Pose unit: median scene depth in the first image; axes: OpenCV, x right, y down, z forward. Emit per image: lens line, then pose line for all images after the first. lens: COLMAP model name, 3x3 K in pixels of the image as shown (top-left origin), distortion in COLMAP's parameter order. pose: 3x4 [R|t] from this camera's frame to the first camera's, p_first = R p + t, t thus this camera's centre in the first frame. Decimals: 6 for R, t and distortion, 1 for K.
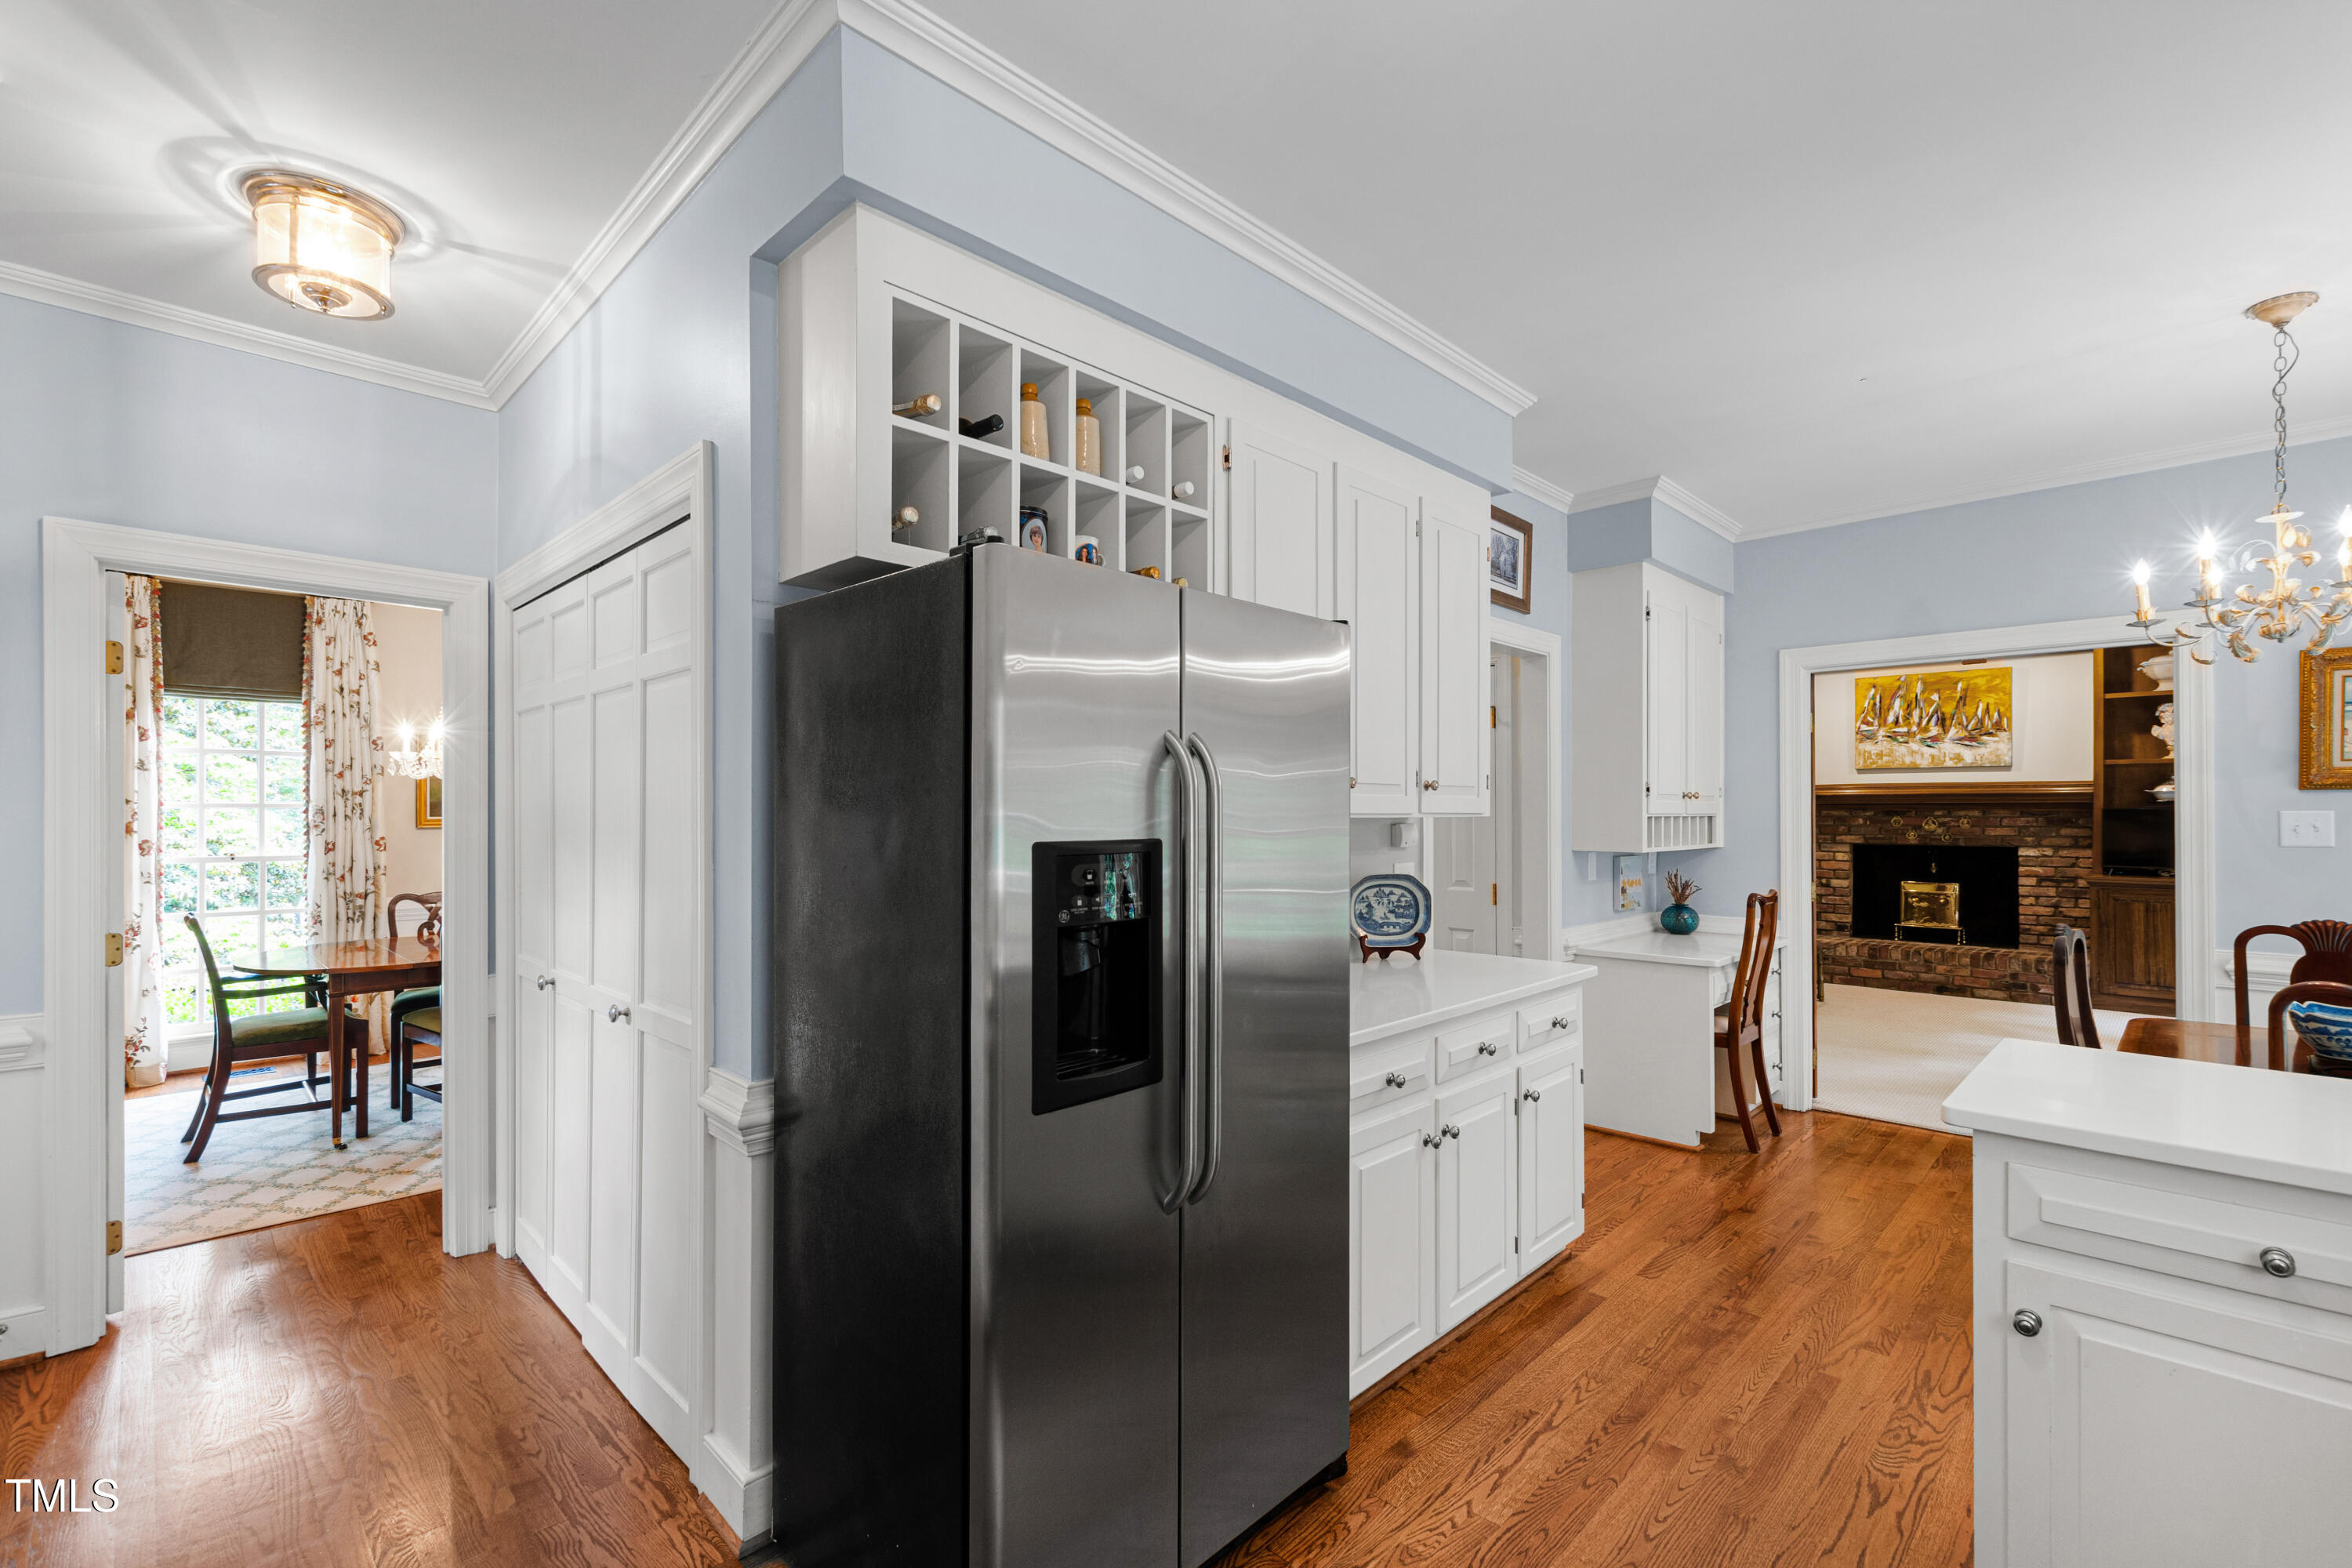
lens RADIAL K [[1027.7, 0, 1170.6], [0, 1027.7, 804.0], [0, 0, 1]] dist [0.009119, -0.003750]
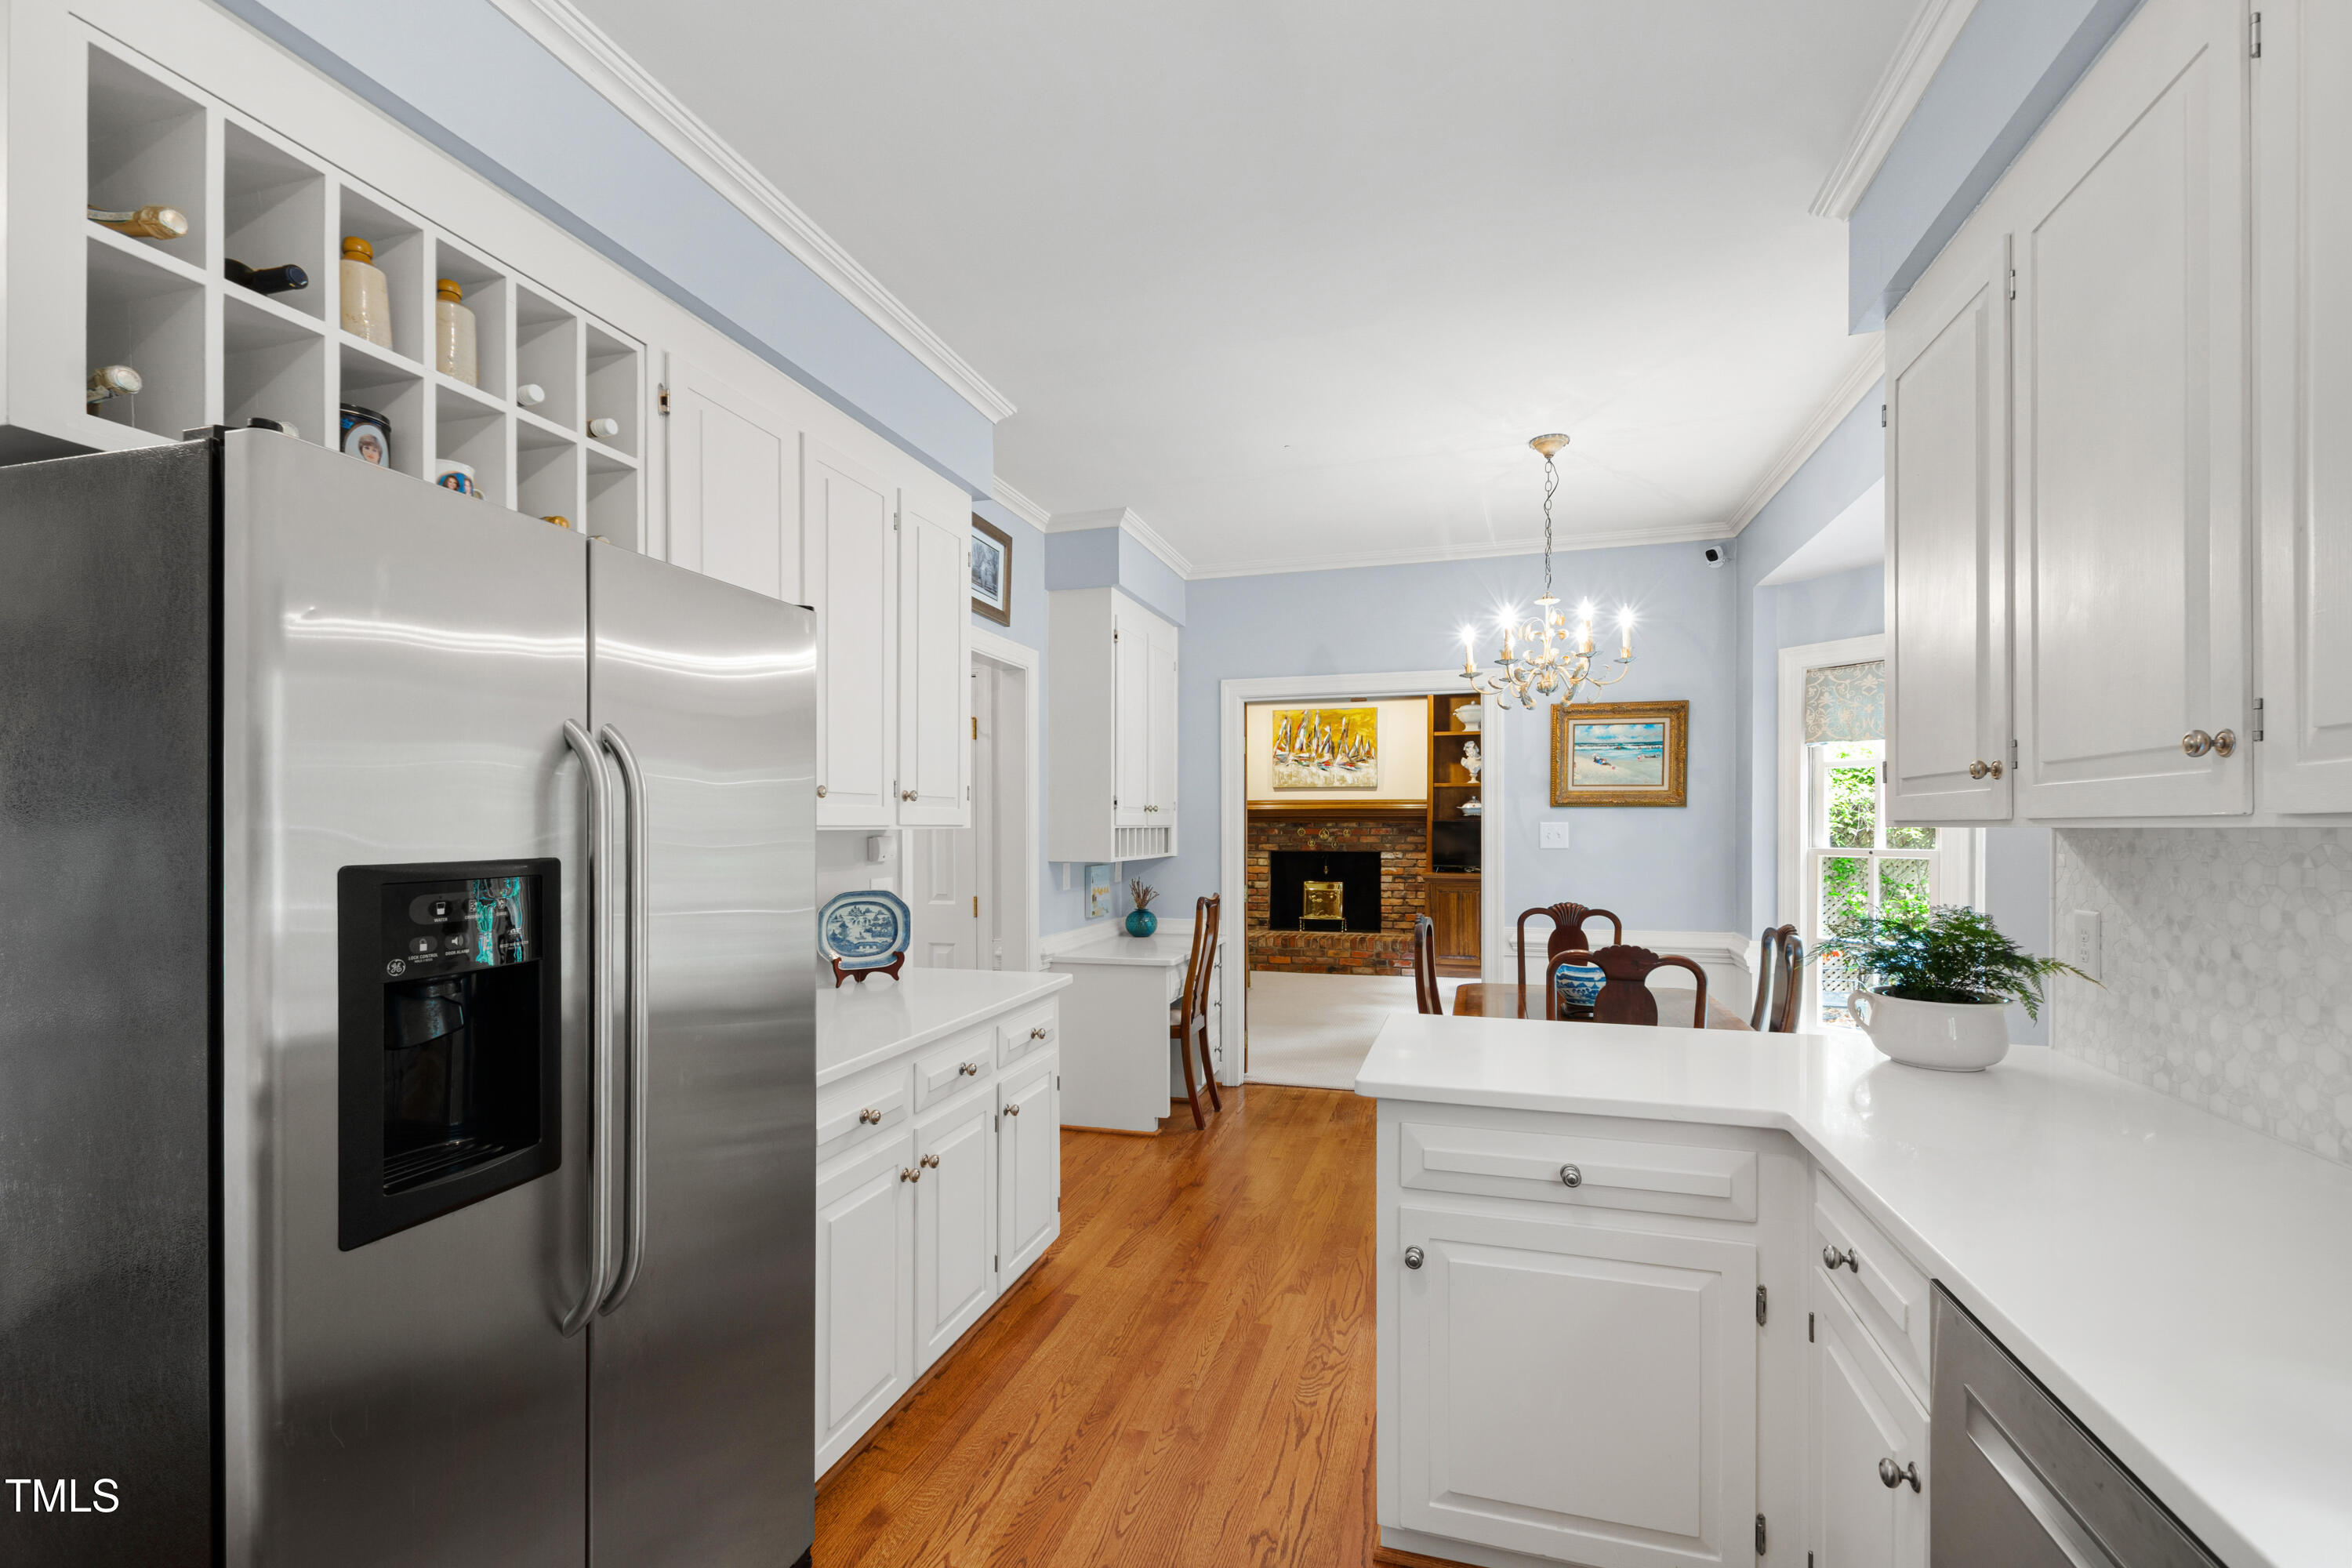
lens RADIAL K [[1027.7, 0, 1173.2], [0, 1027.7, 826.4], [0, 0, 1]] dist [0.009119, -0.003750]
pose [[0.880109, -0.001992, 0.474767, 0.010516], [-0.002587, 0.999956, 0.008991, 0.000671], [-0.474764, -0.009141, 0.880066, 0.032684]]
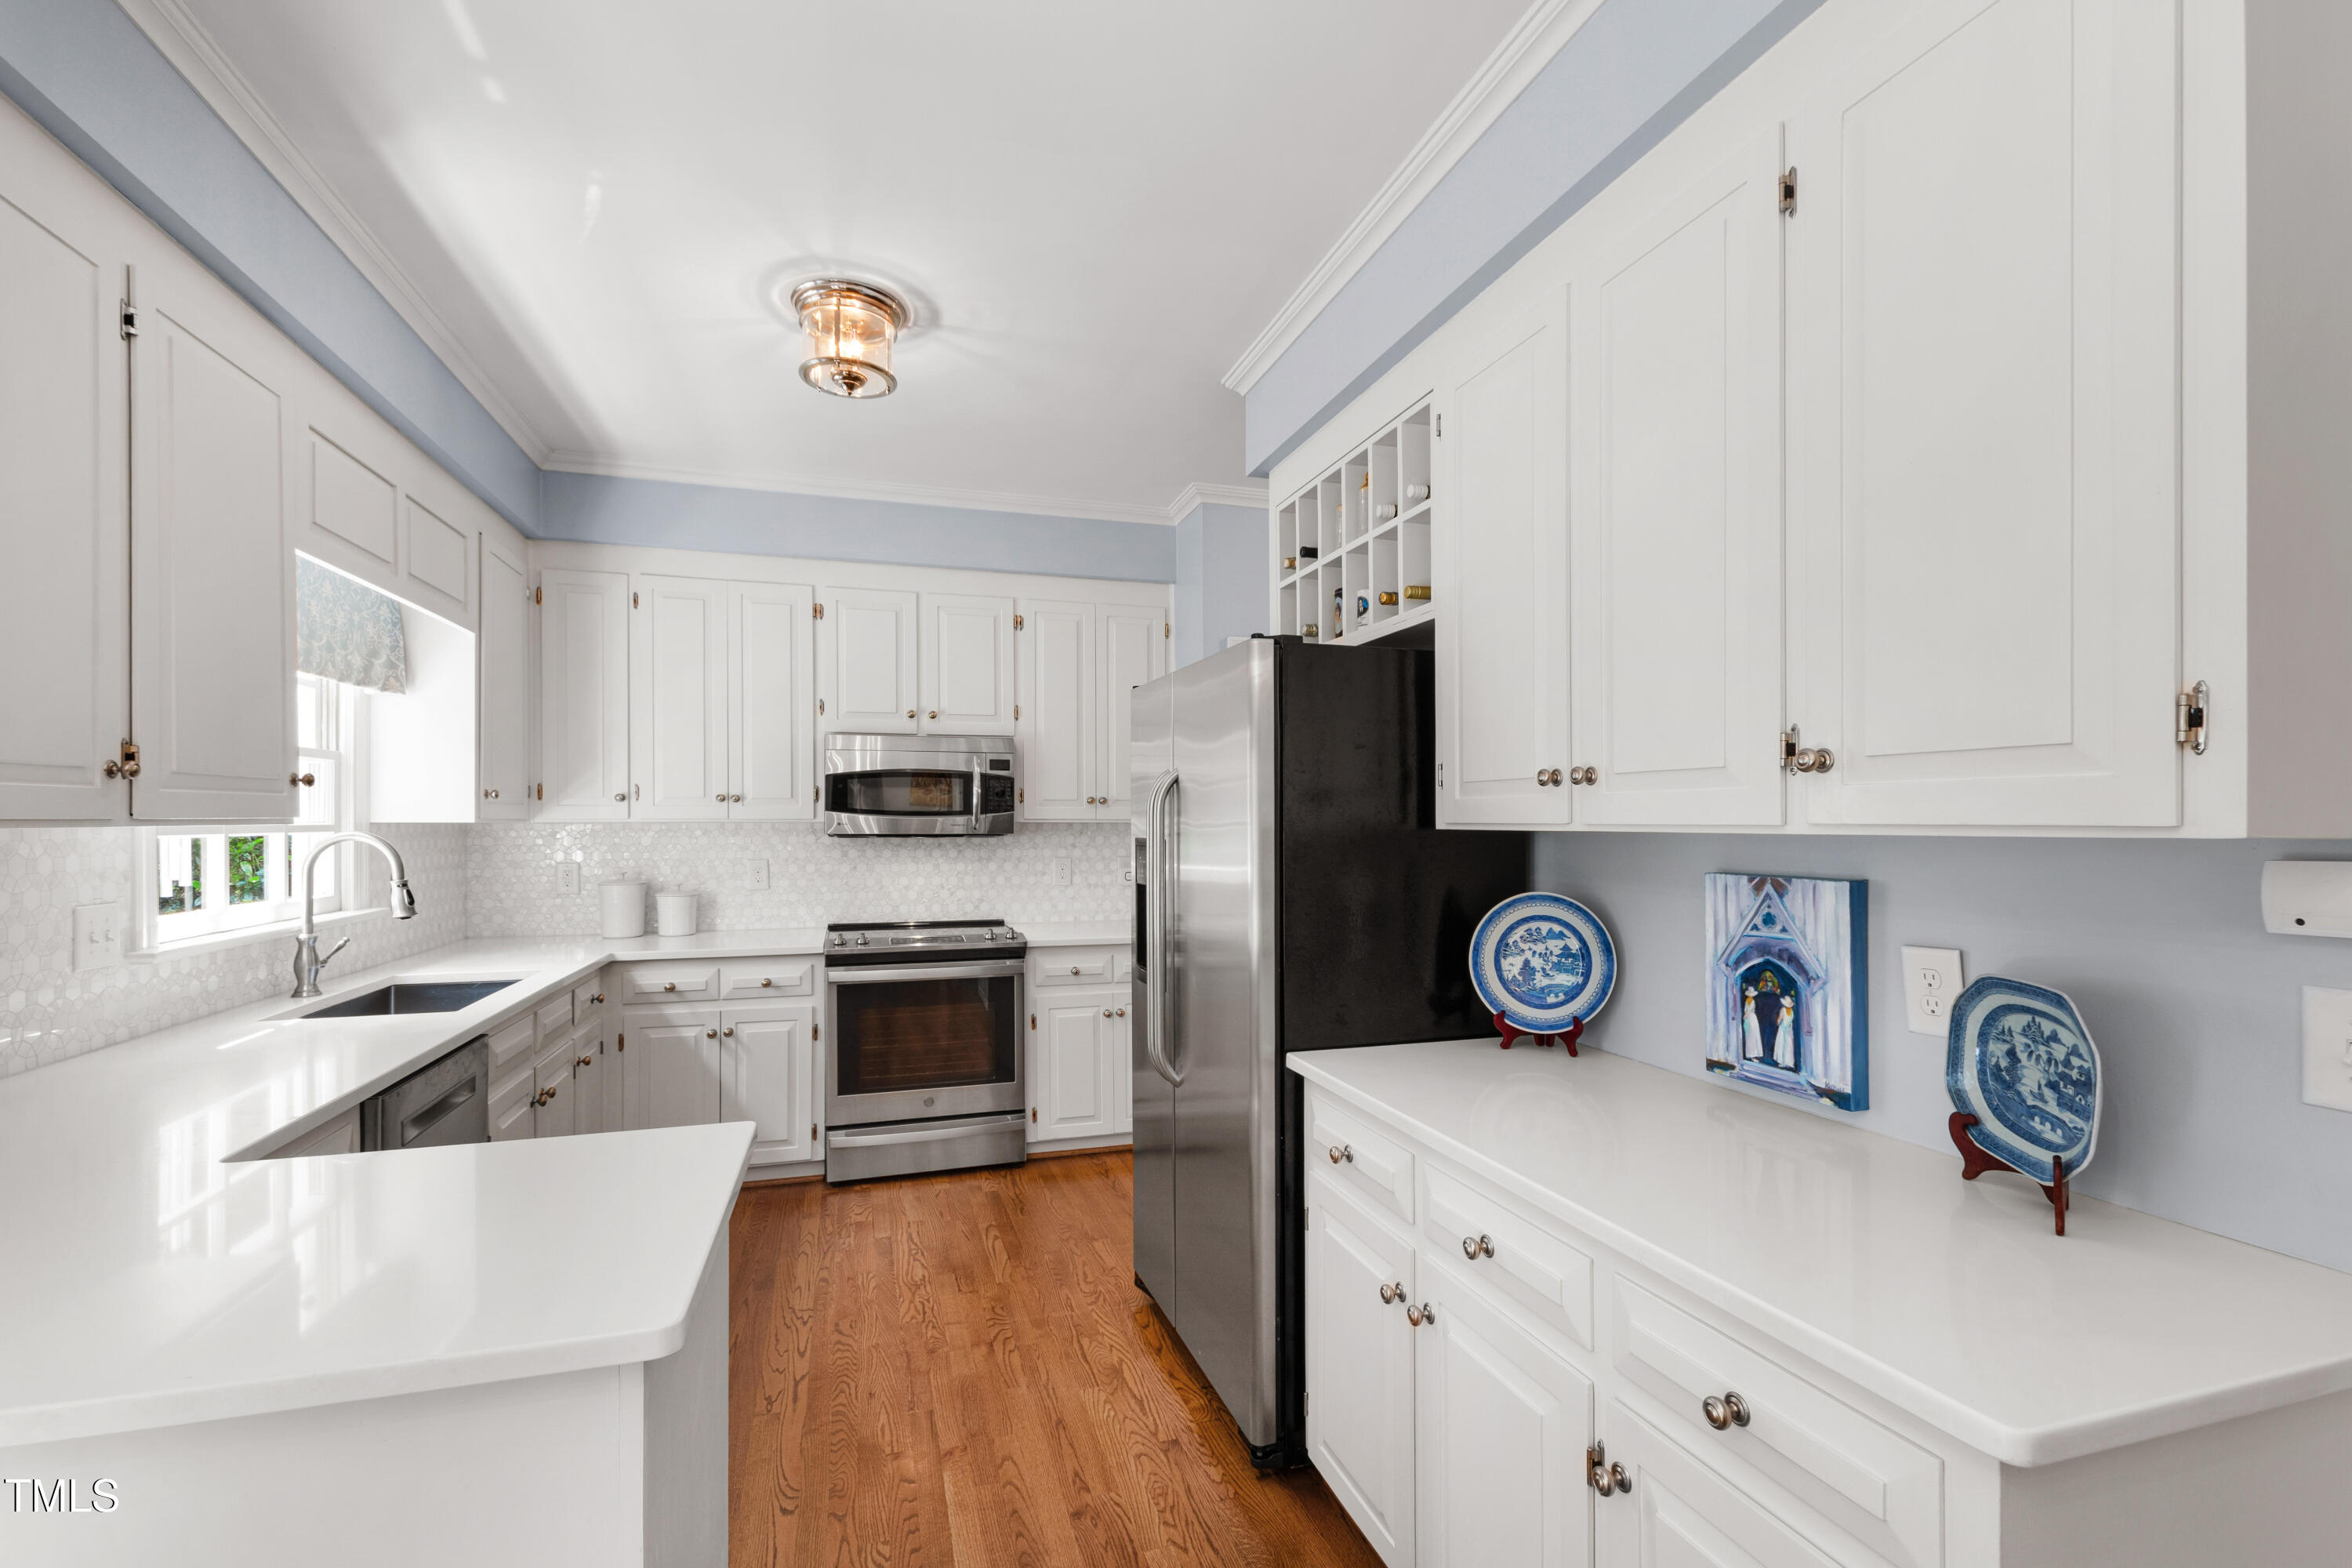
lens RADIAL K [[1027.7, 0, 1165.6], [0, 1027.7, 821.7], [0, 0, 1]] dist [0.009119, -0.003750]
pose [[-0.479581, 0.000770, -0.877497, 0.464369], [0.006886, 0.999972, -0.002885, 0.004175], [0.877470, -0.007426, -0.479573, 0.591464]]
